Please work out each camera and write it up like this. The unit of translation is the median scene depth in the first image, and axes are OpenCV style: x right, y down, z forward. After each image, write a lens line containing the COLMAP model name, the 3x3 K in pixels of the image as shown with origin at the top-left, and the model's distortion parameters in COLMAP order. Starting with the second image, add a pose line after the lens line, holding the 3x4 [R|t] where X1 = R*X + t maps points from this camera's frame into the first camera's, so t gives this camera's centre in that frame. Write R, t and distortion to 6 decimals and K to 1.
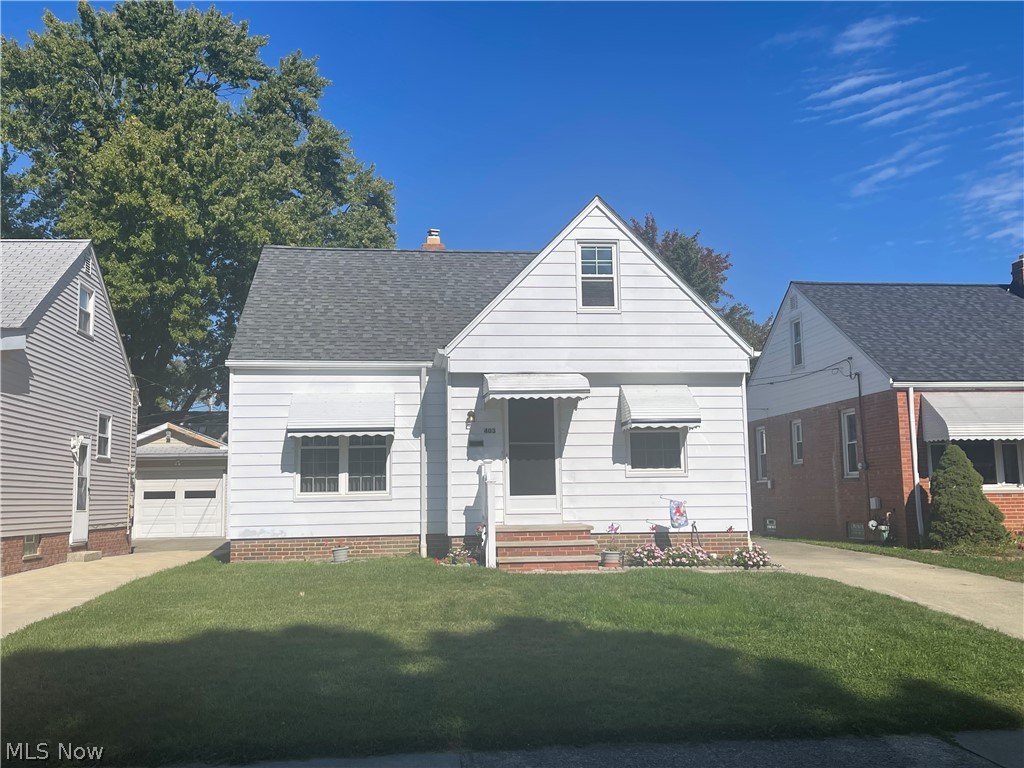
lens RADIAL K [[943.3, 0, 512.0], [0, 943.3, 384.0], [0, 0, 1]] dist [0.084972, -0.122105]
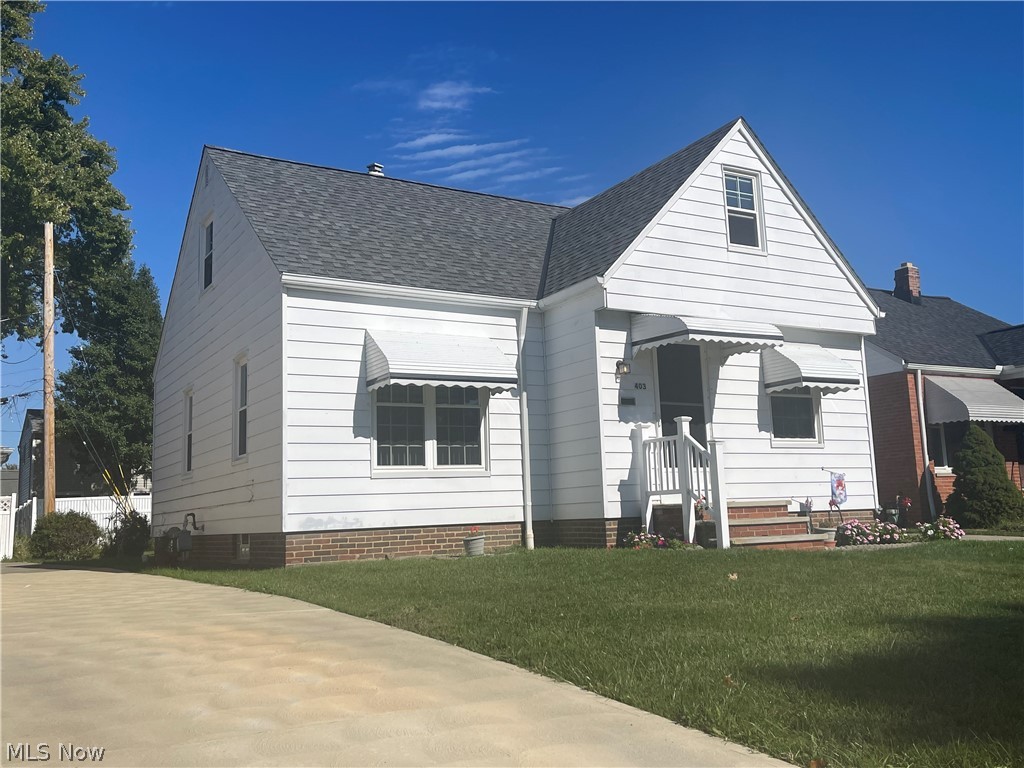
lens RADIAL K [[932.3, 0, 512.0], [0, 932.3, 384.0], [0, 0, 1]] dist [0.084793, -0.142110]
pose [[0.913678, 0.039633, 0.404503, -0.431560], [-0.026360, 0.998917, -0.038332, 0.079030], [-0.405584, 0.024360, 0.913733, 0.316938]]
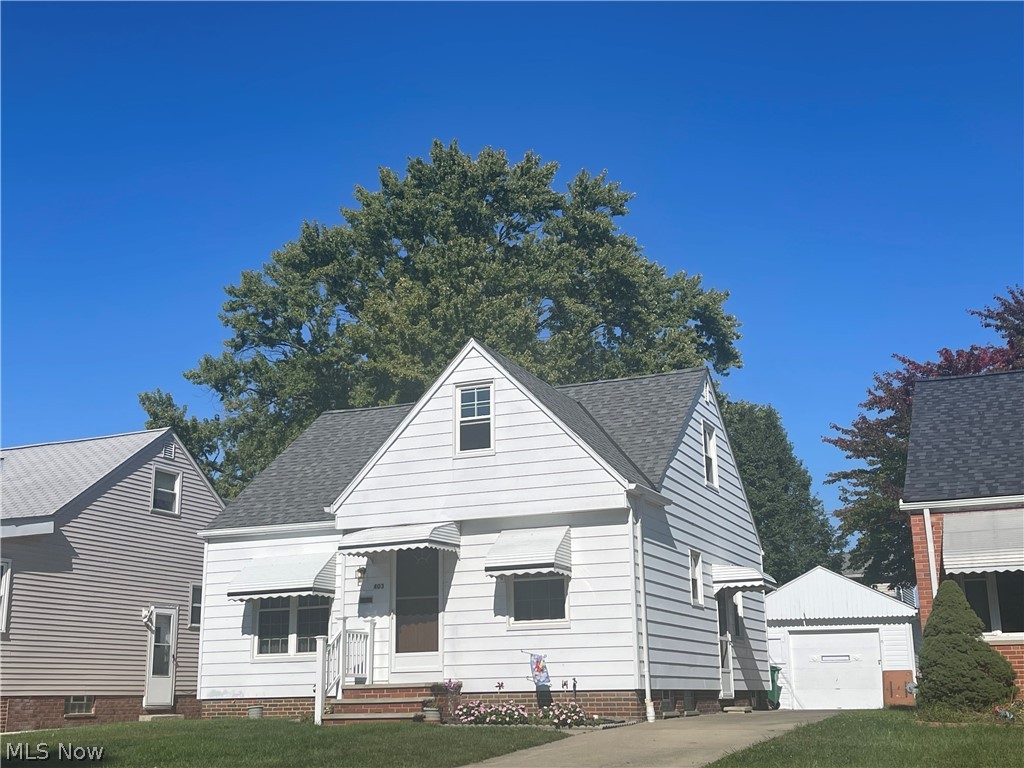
lens RADIAL K [[1209.0, 0, 533.1], [0, 1209.0, 403.6], [0, 0, 1]] dist [0.112547, -0.321955]
pose [[0.877277, -0.111397, -0.466879, 0.715635], [0.060220, 0.990554, -0.123189, 0.025792], [0.476192, 0.079956, 0.875699, -0.048735]]
